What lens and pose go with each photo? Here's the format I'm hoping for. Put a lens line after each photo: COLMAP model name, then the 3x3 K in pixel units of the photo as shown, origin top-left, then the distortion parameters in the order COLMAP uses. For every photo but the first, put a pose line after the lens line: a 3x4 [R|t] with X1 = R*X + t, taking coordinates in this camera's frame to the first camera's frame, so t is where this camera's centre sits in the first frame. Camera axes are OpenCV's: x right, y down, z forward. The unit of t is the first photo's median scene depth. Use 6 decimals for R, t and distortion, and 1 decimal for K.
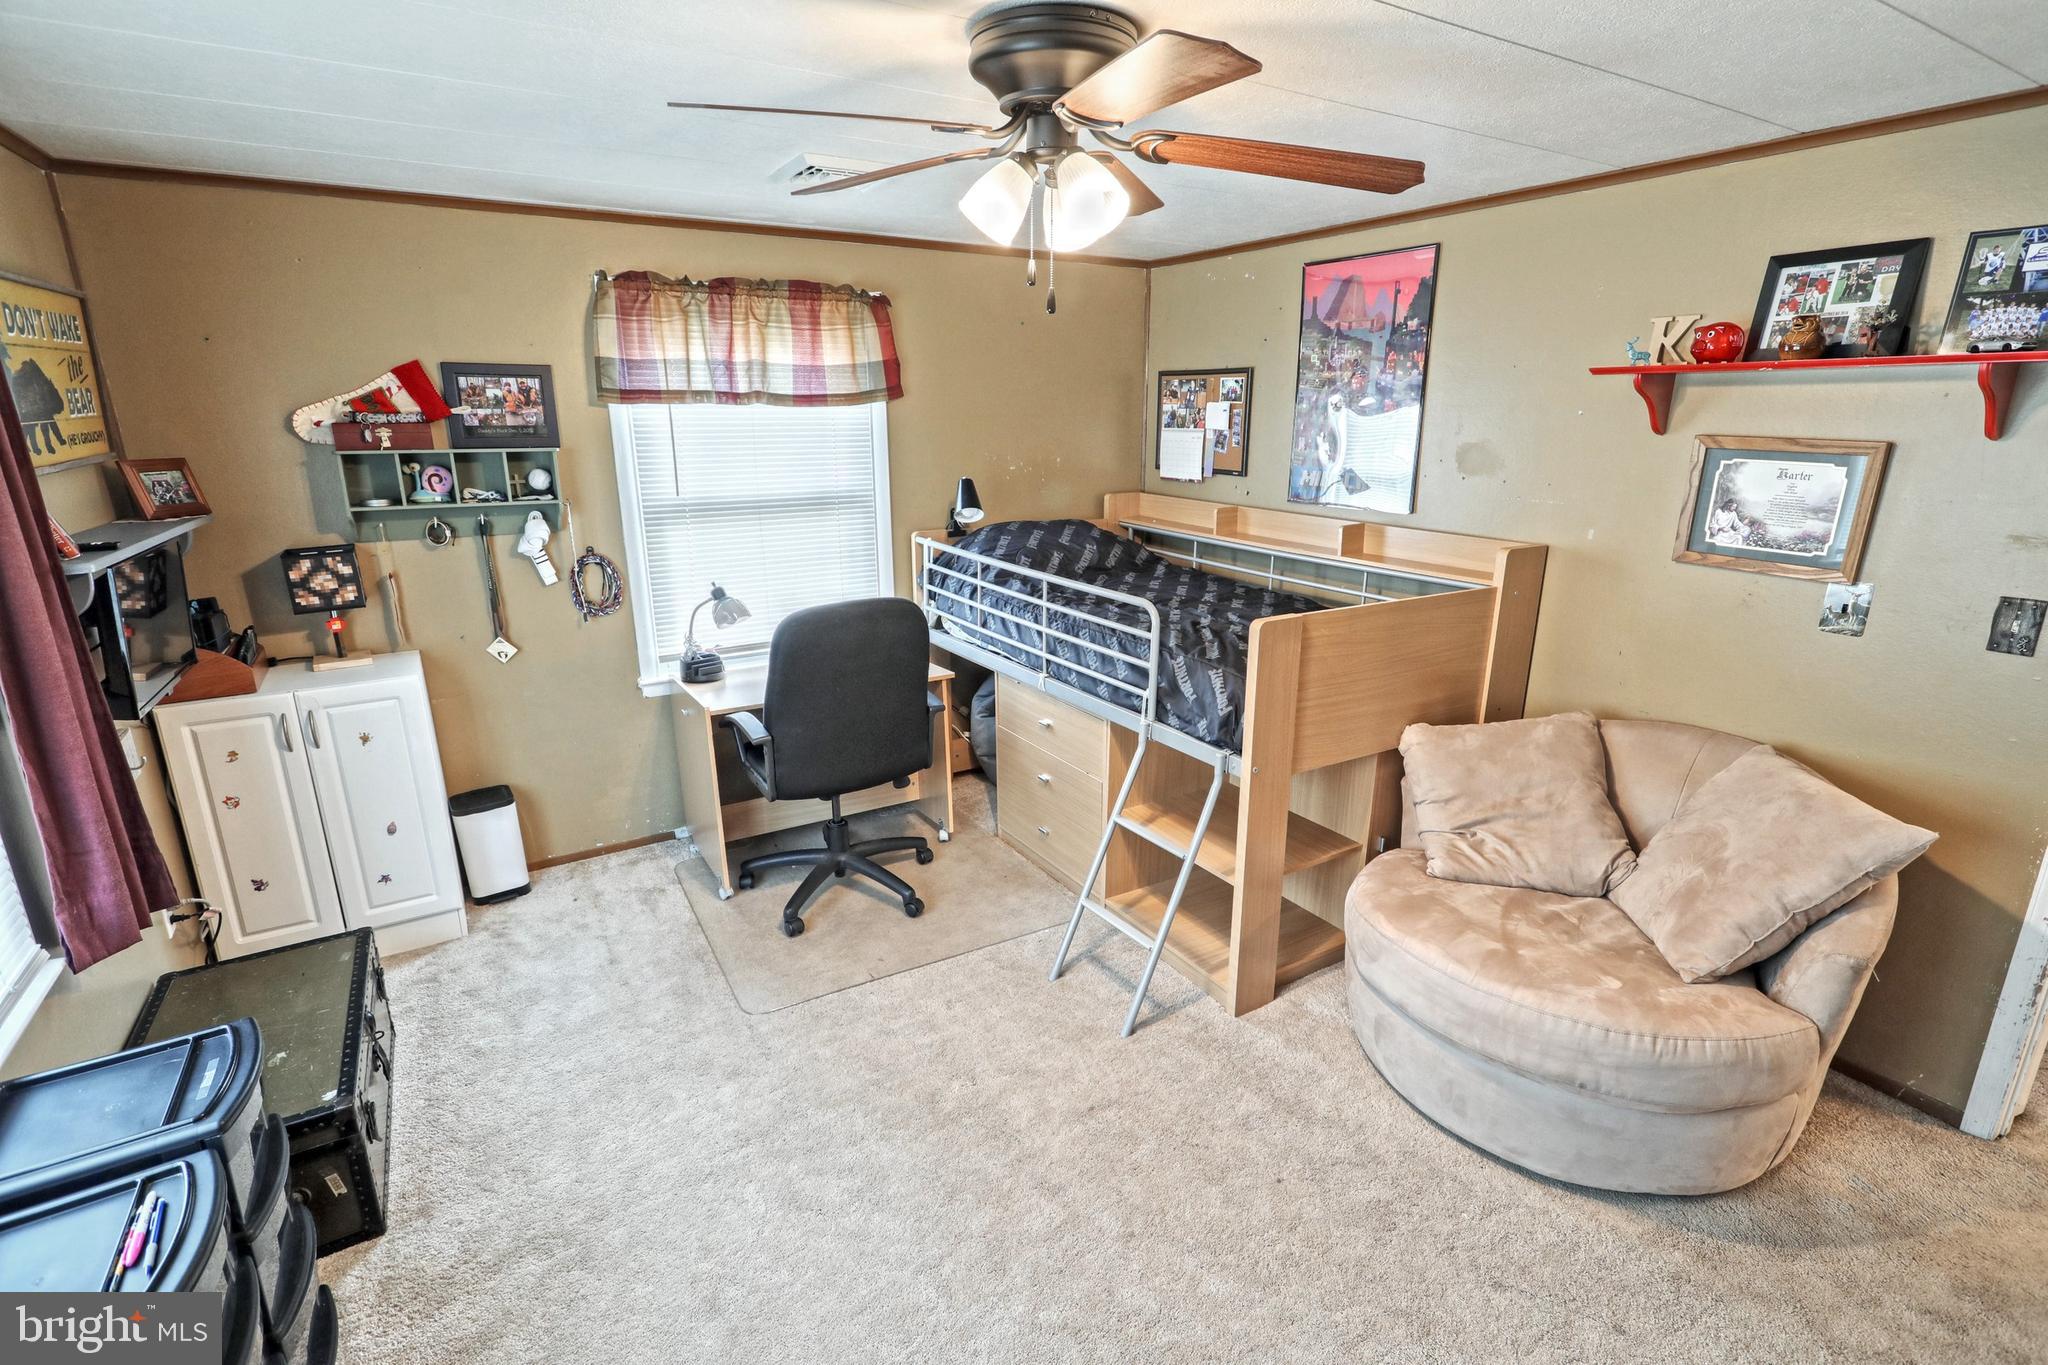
lens RADIAL K [[962.8, 0, 1030.2], [0, 962.8, 681.1], [0, 0, 1]] dist [-0.000859, -0.000134]
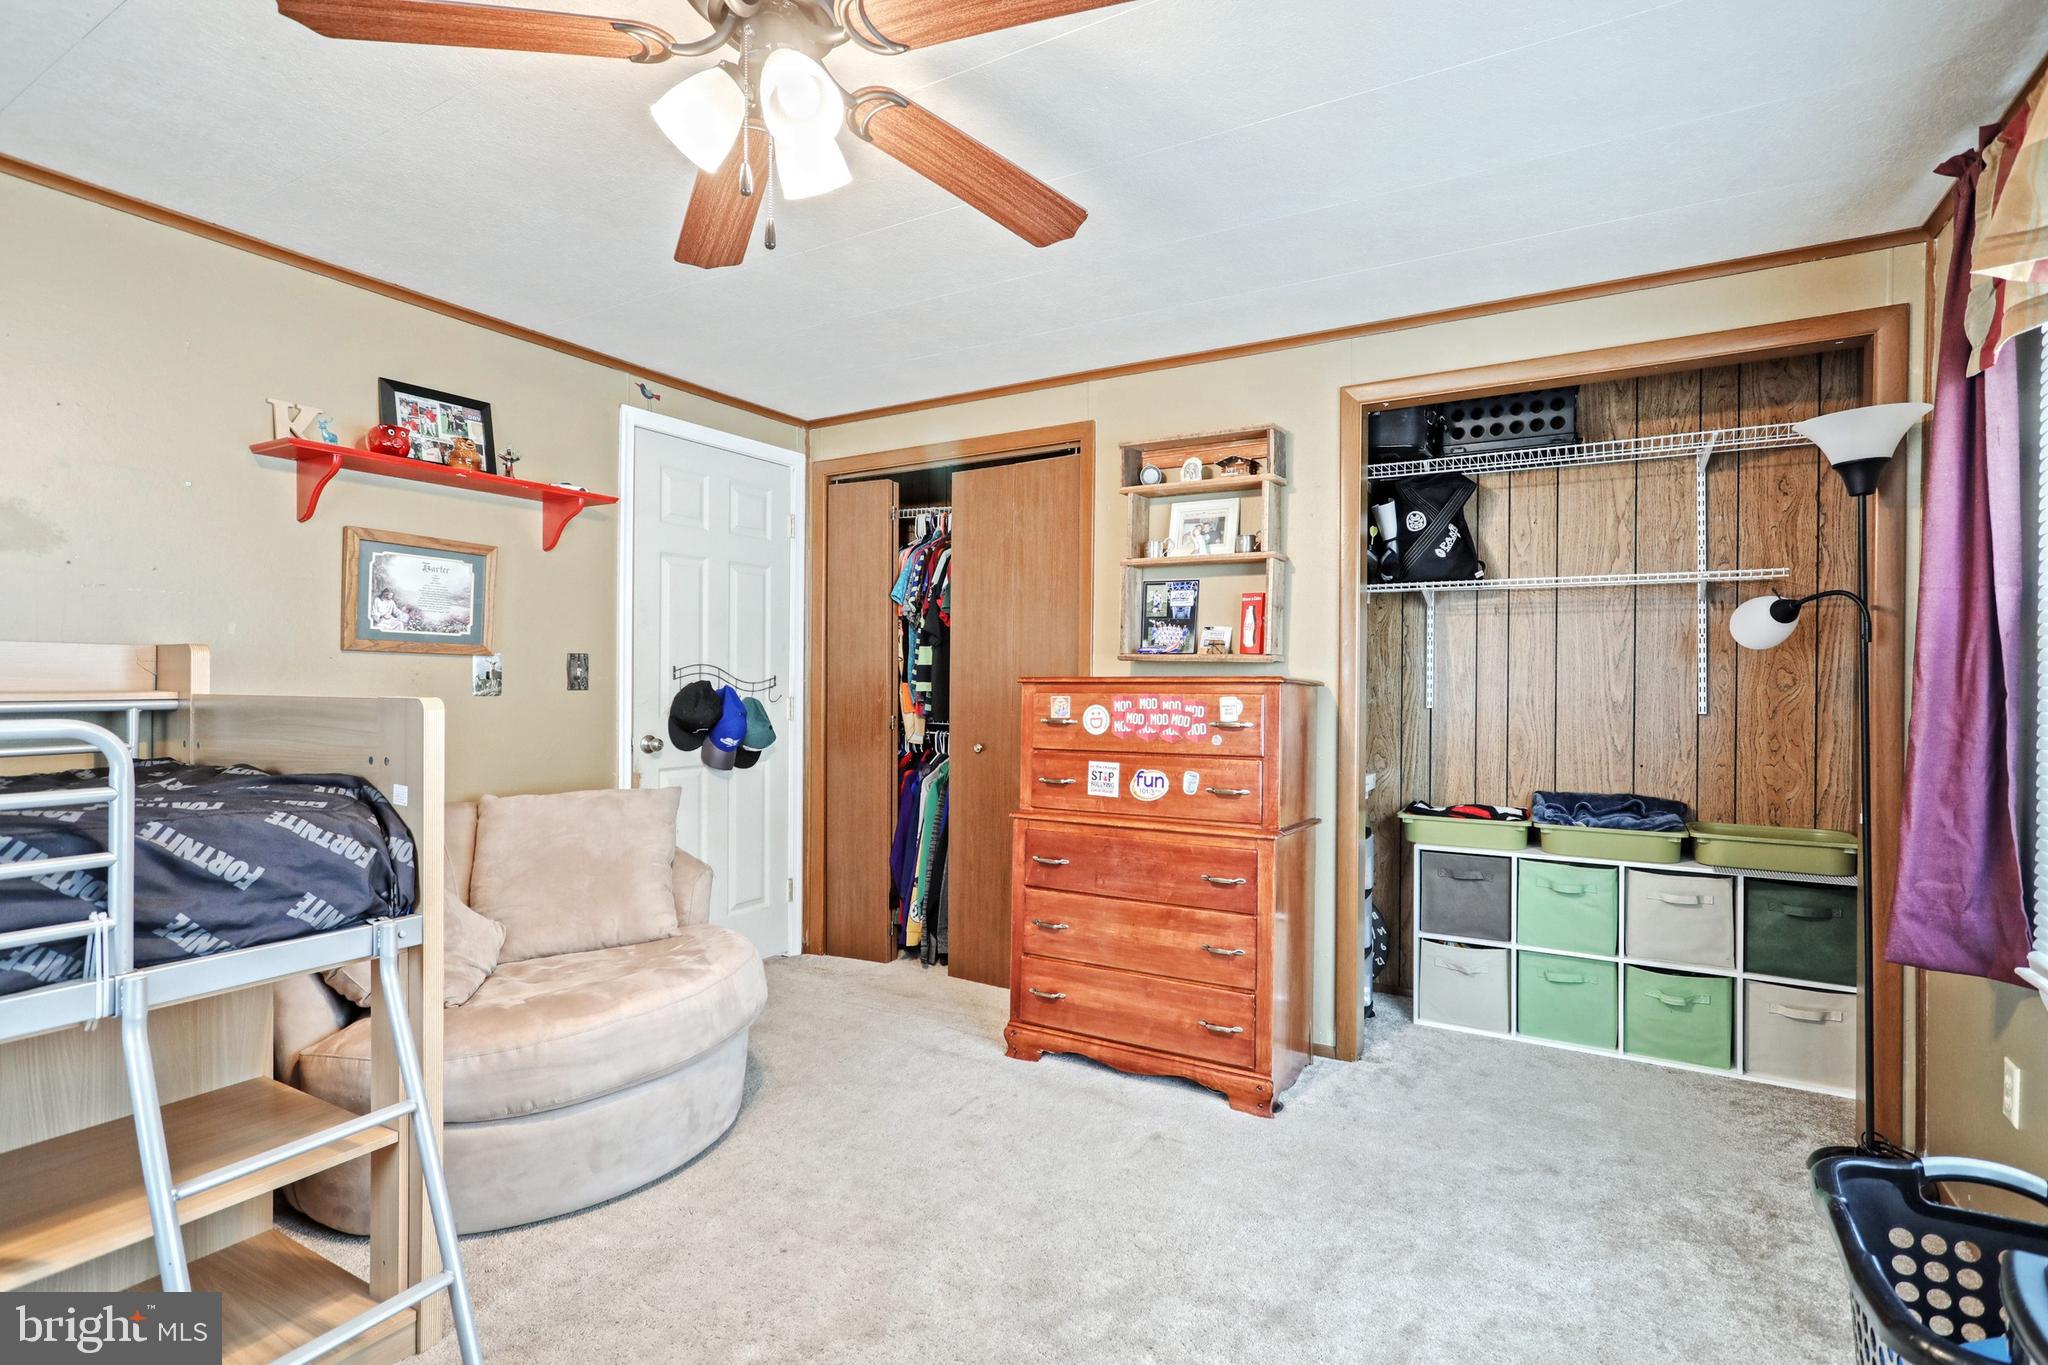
lens RADIAL K [[962.8, 0, 1035.5], [0, 962.8, 684.5], [0, 0, 1]] dist [-0.000859, -0.000134]
pose [[-0.468347, -0.012322, 0.883459, -0.582614], [0.230207, 0.963665, 0.135480, -0.066655], [-0.853028, 0.266830, -0.448493, 0.922155]]
